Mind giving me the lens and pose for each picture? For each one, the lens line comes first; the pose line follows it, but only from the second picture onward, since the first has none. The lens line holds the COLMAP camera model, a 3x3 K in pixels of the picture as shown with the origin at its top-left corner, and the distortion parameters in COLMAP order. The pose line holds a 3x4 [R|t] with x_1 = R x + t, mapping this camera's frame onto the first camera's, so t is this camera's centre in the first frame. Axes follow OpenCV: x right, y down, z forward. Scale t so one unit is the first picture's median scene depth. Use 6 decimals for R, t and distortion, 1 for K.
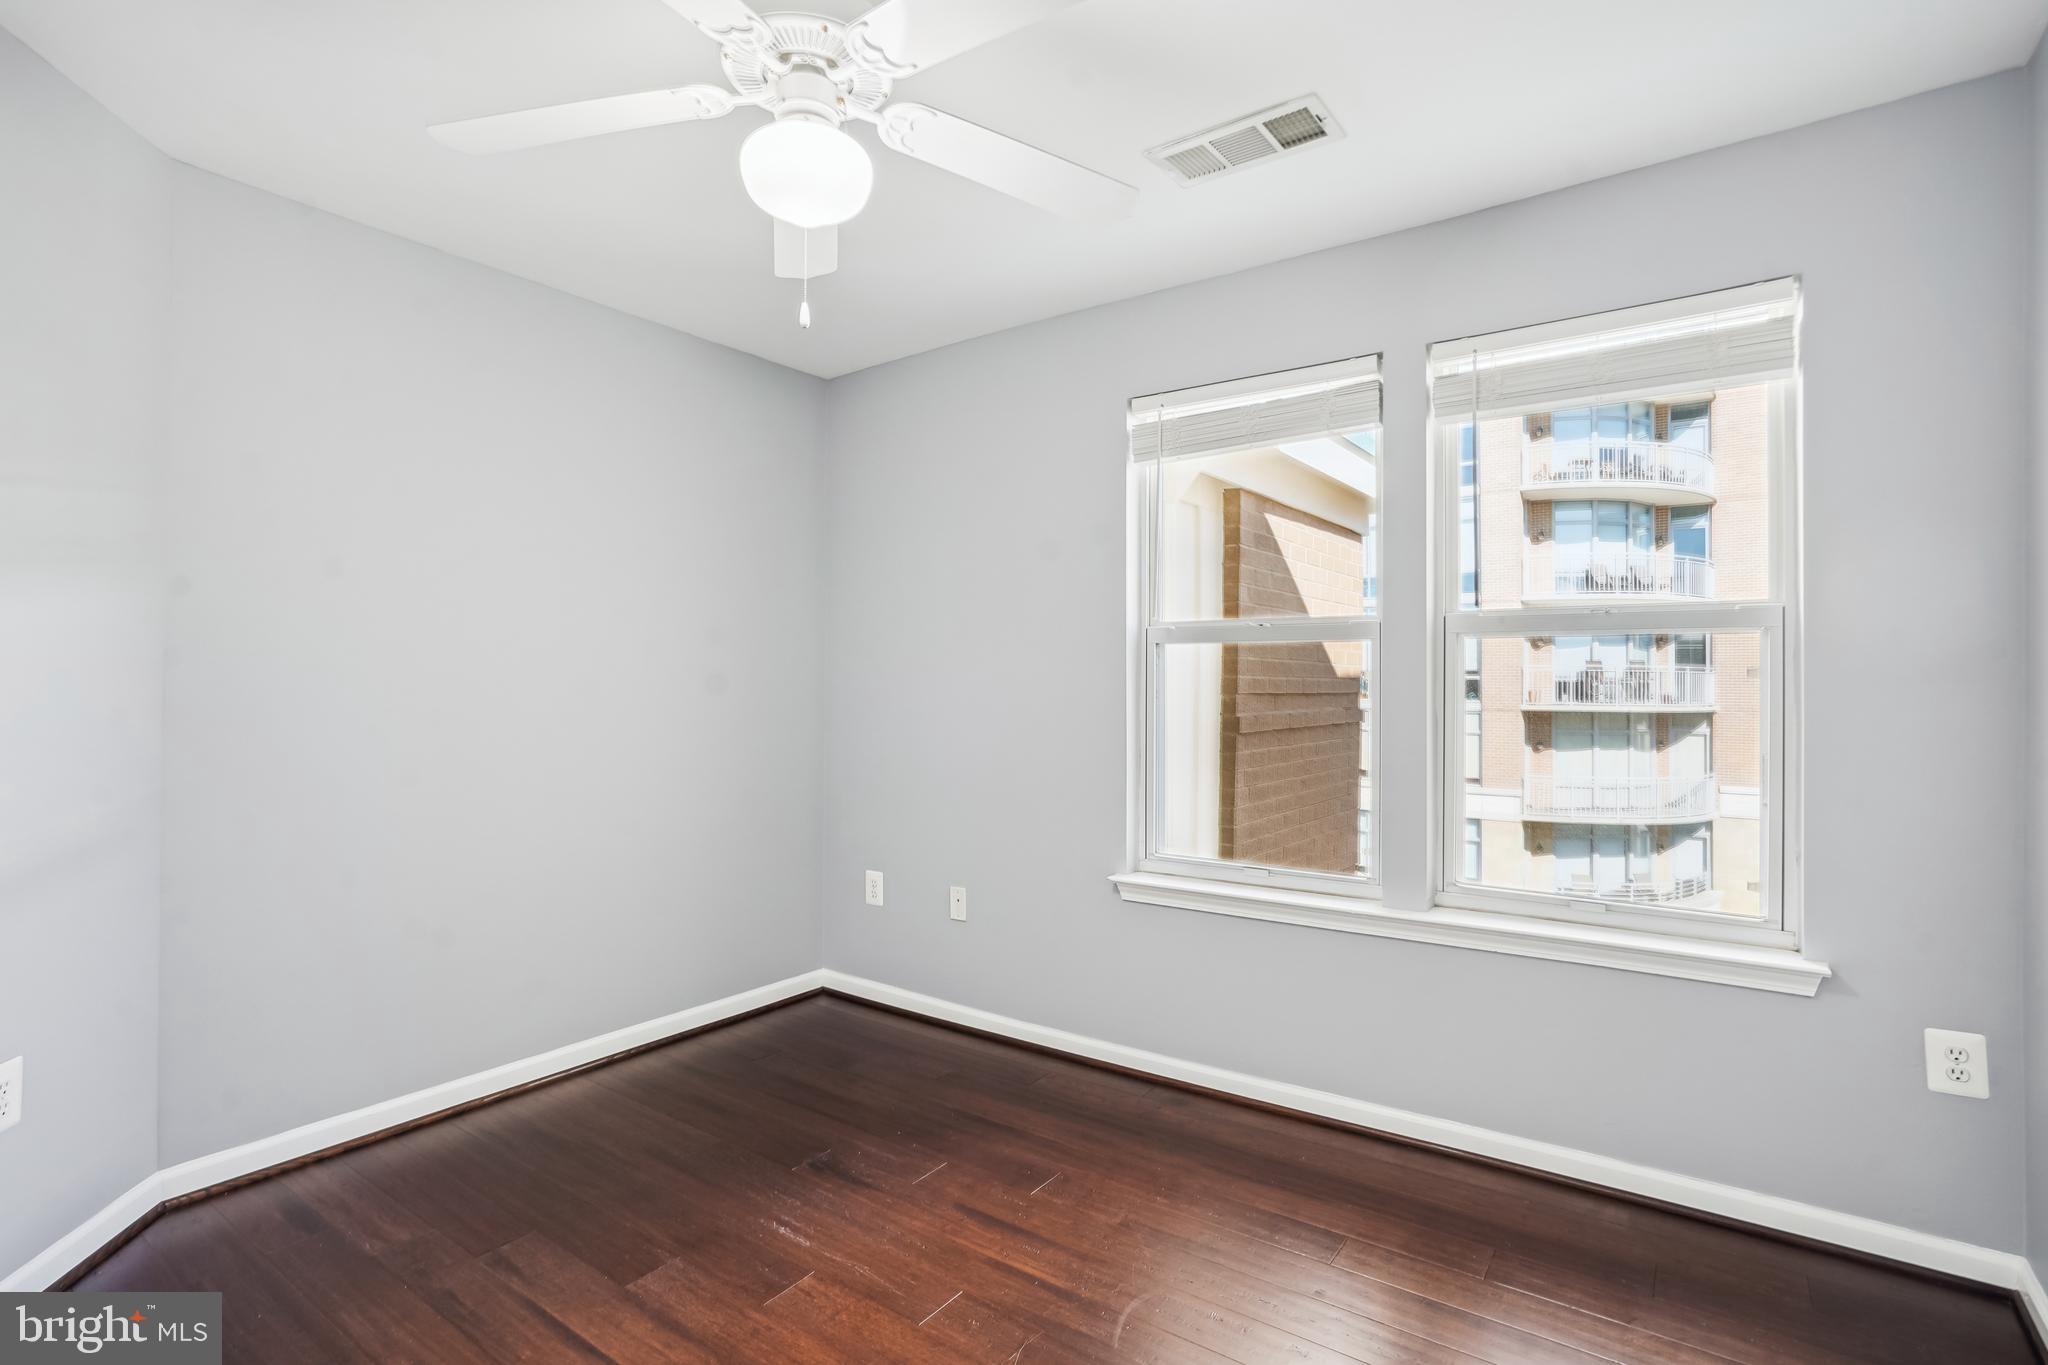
lens RADIAL K [[991.3, 0, 1020.6], [0, 991.3, 661.3], [0, 0, 1]] dist [-0.044481, 0.027487]
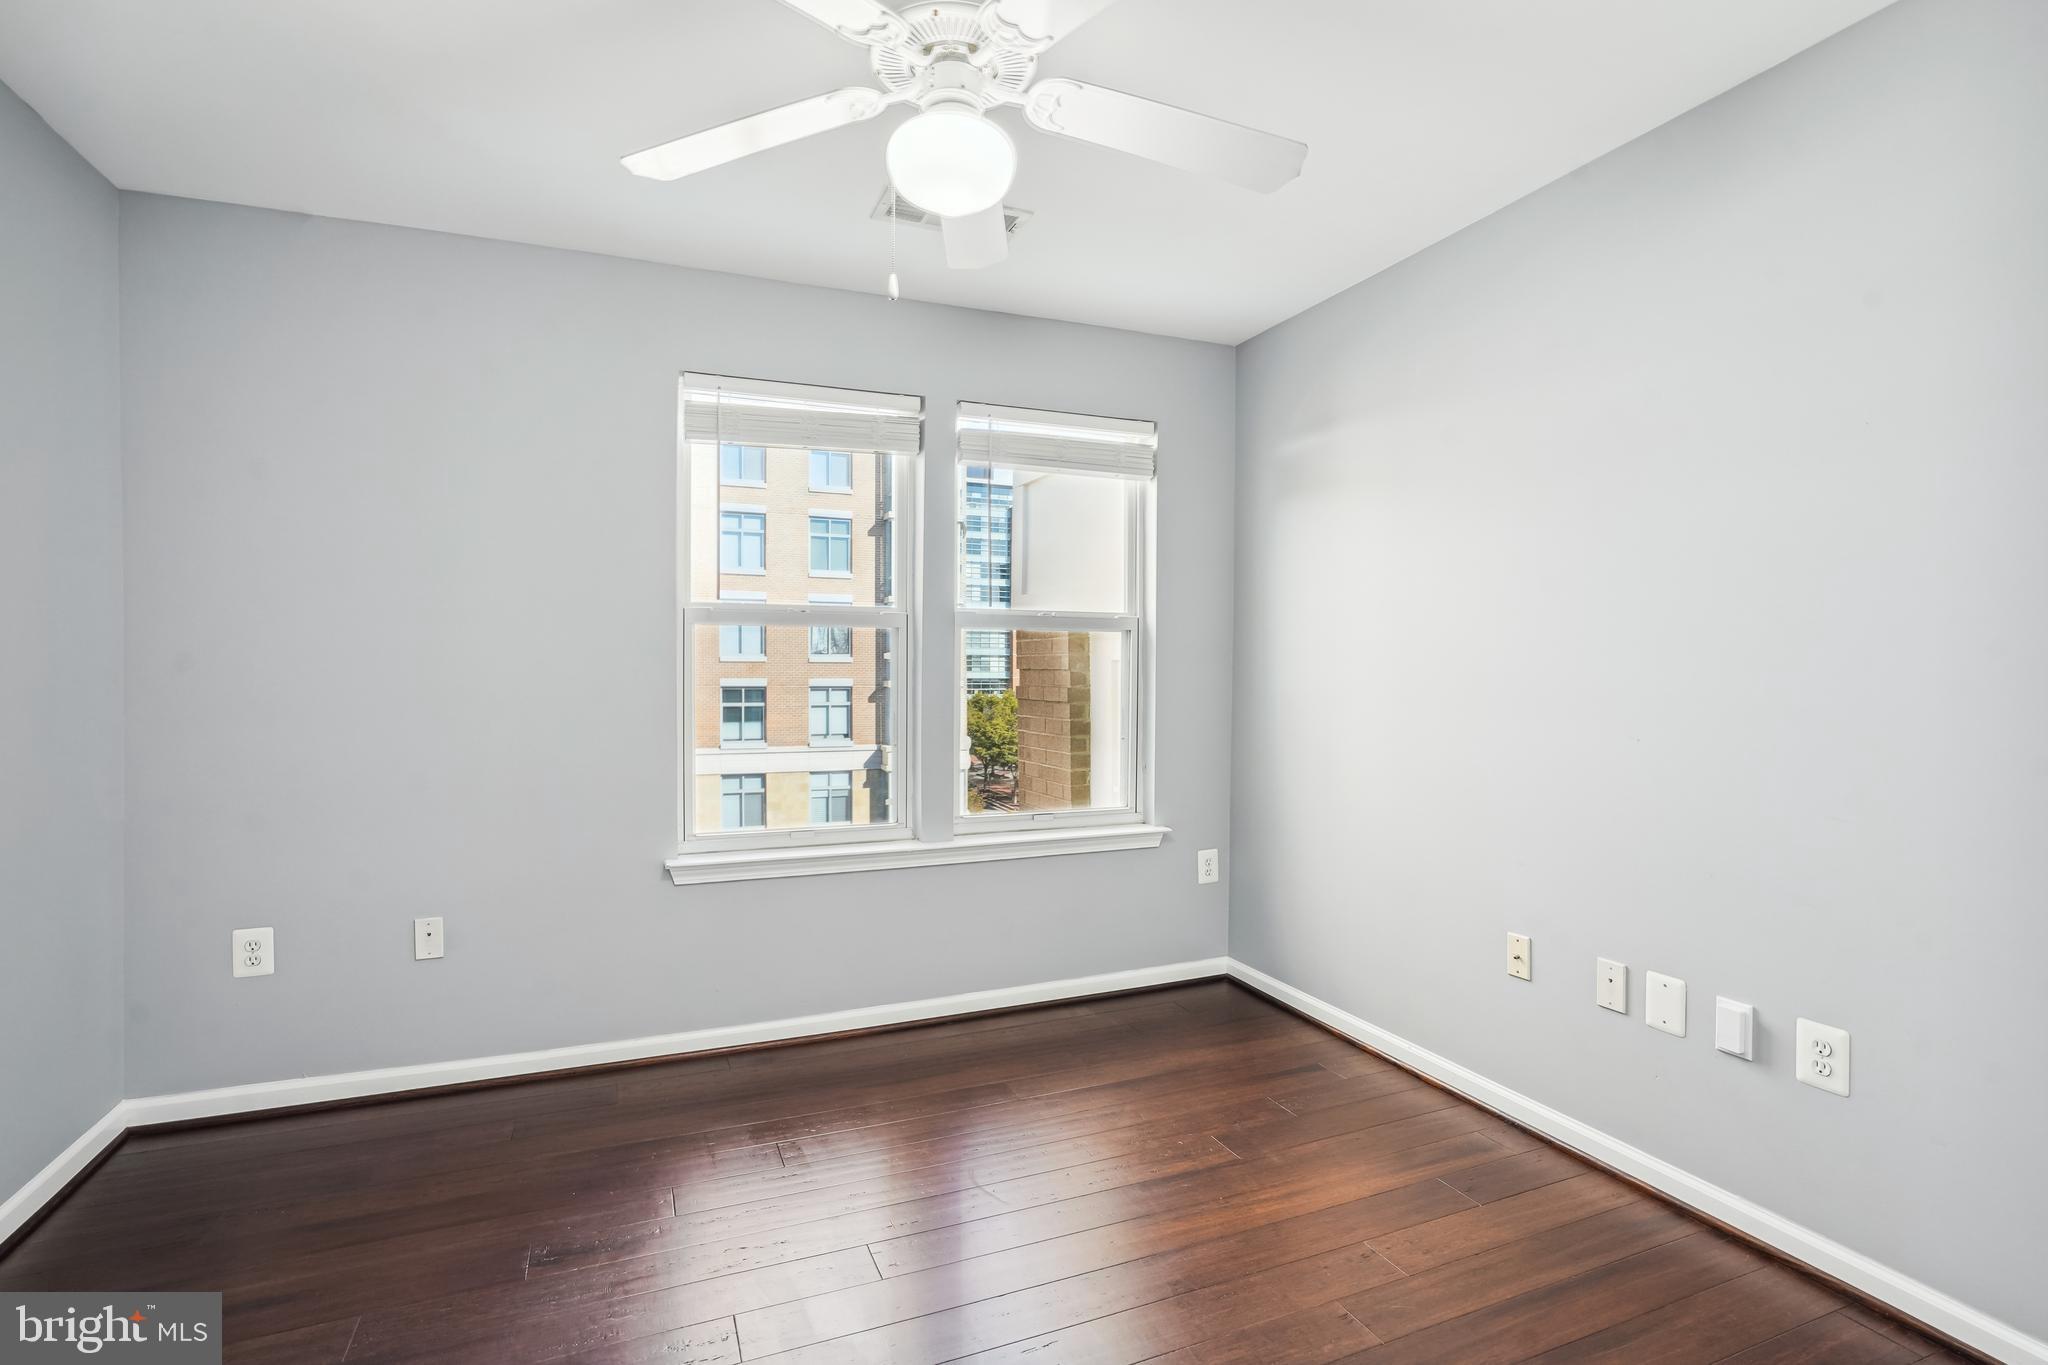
lens RADIAL K [[991.3, 0, 1020.6], [0, 991.3, 661.3], [0, 0, 1]] dist [-0.044481, 0.027487]
pose [[0.526639, 0.005585, 0.850070, -0.639034], [-0.016981, 0.999848, 0.003951, 0.012552], [-0.849919, -0.016516, 0.526654, 0.236731]]
